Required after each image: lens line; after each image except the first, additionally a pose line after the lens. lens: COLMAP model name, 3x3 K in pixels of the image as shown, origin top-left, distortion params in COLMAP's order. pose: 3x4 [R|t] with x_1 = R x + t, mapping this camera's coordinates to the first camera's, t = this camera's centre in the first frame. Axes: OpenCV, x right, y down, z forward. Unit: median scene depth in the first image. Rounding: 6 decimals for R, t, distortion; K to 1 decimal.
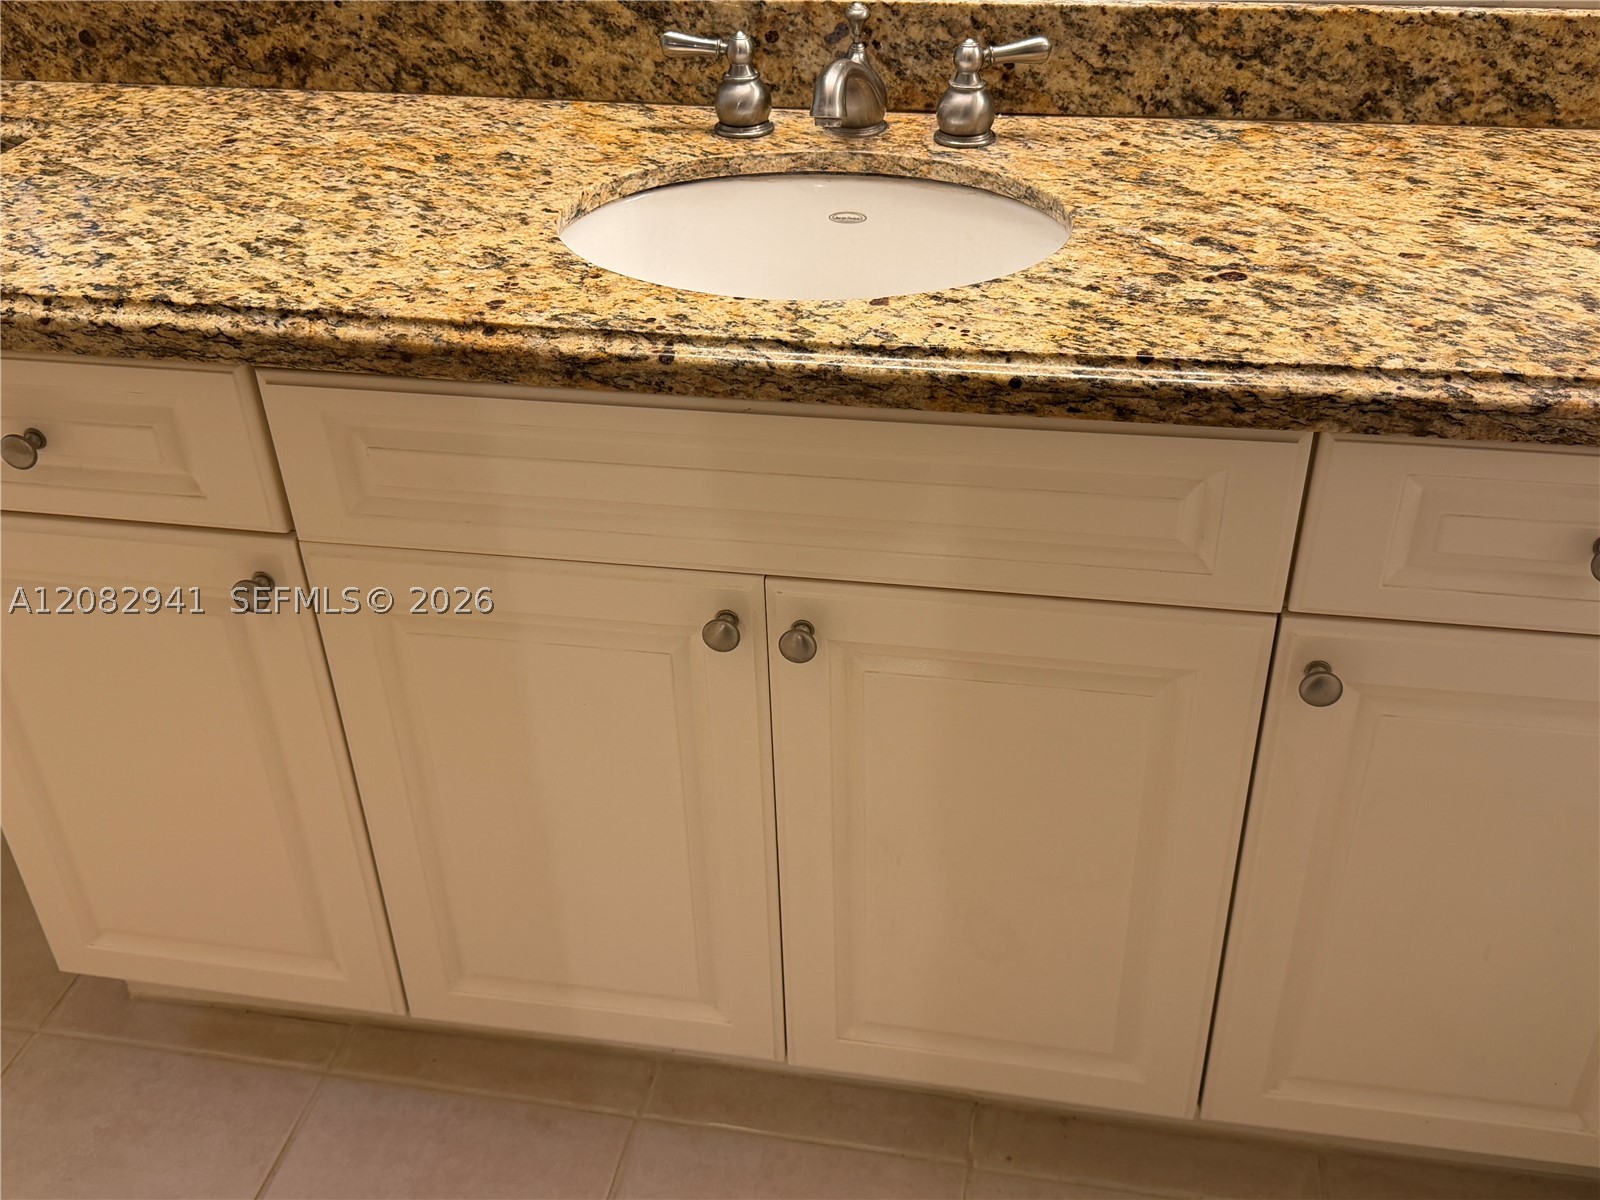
lens RADIAL K [[1553.9, 0, 800.0], [0, 1553.9, 600.0], [0, 0, 1]] dist [0.199016, -0.480557]
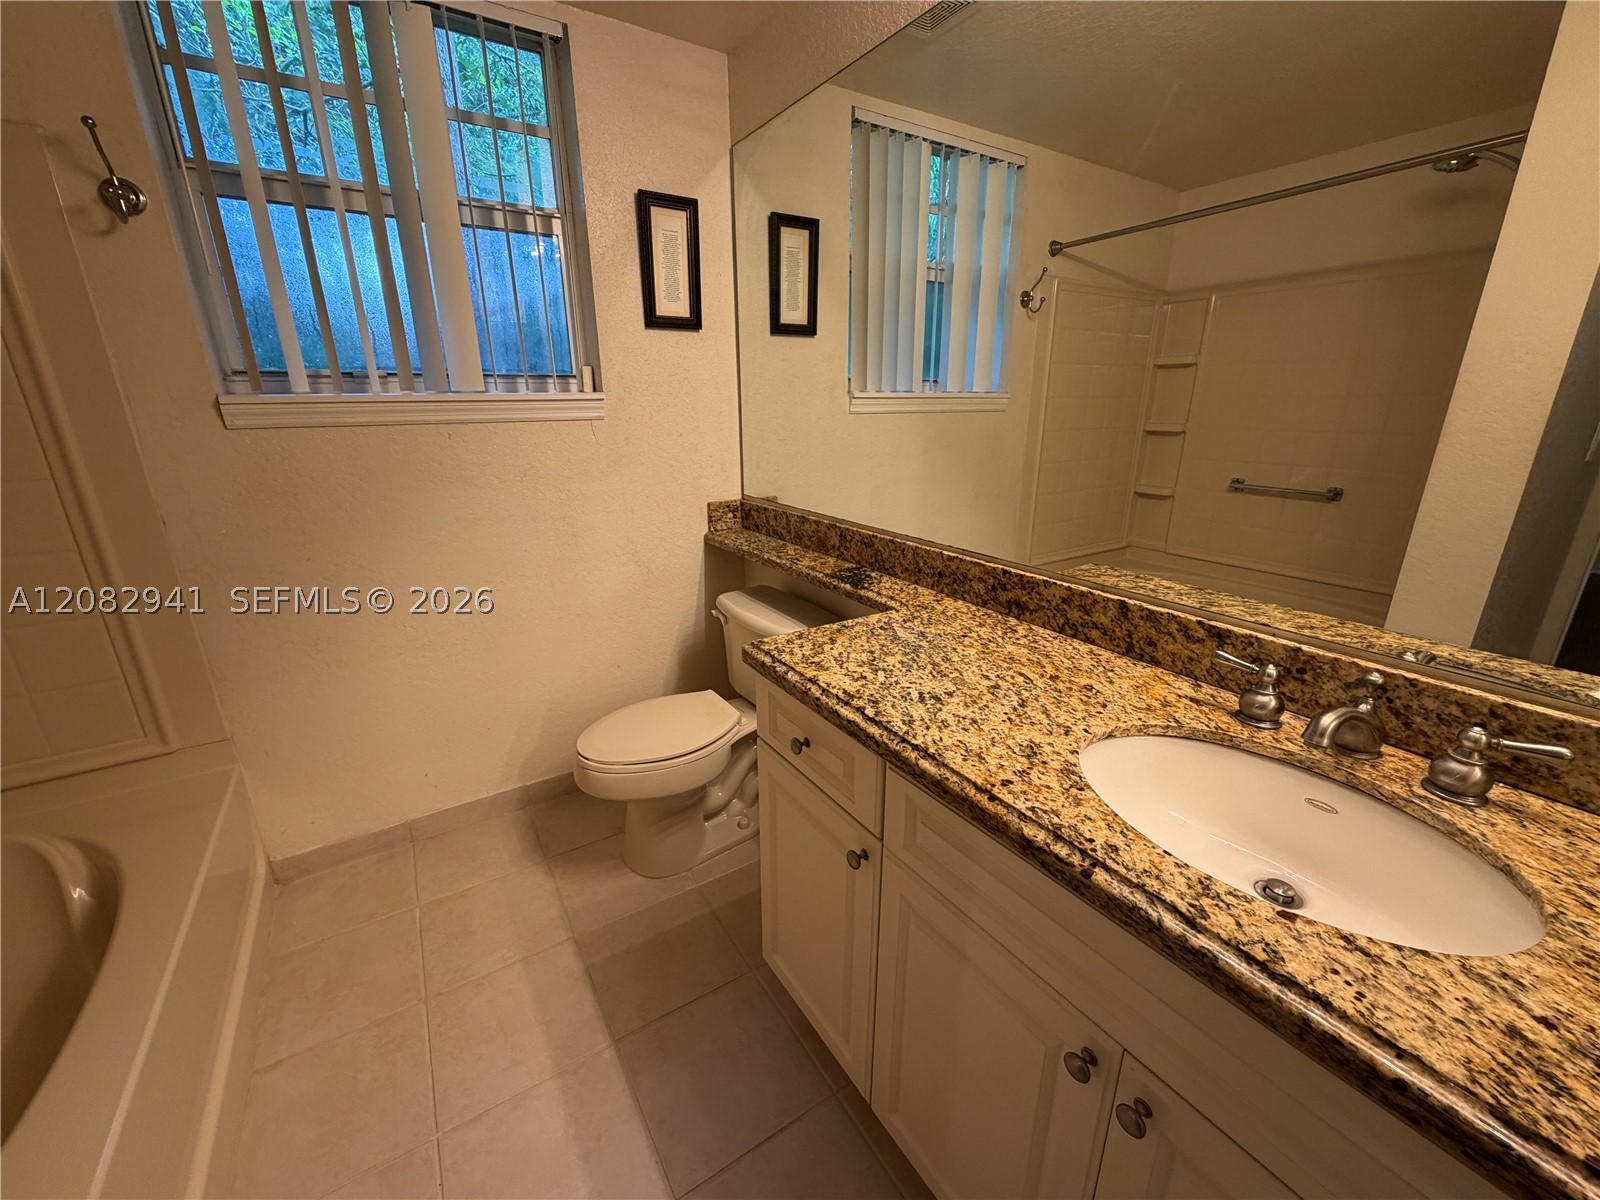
lens RADIAL K [[637.1, 0, 796.1], [0, 637.1, 602.0], [0, 0, 1]] dist [0.001370, 0.000394]
pose [[0.687197, 0.241722, -0.685077, 0.057853], [-0.411402, 0.906723, -0.092747, -0.173396], [0.598756, 0.345578, 0.722542, 0.261964]]
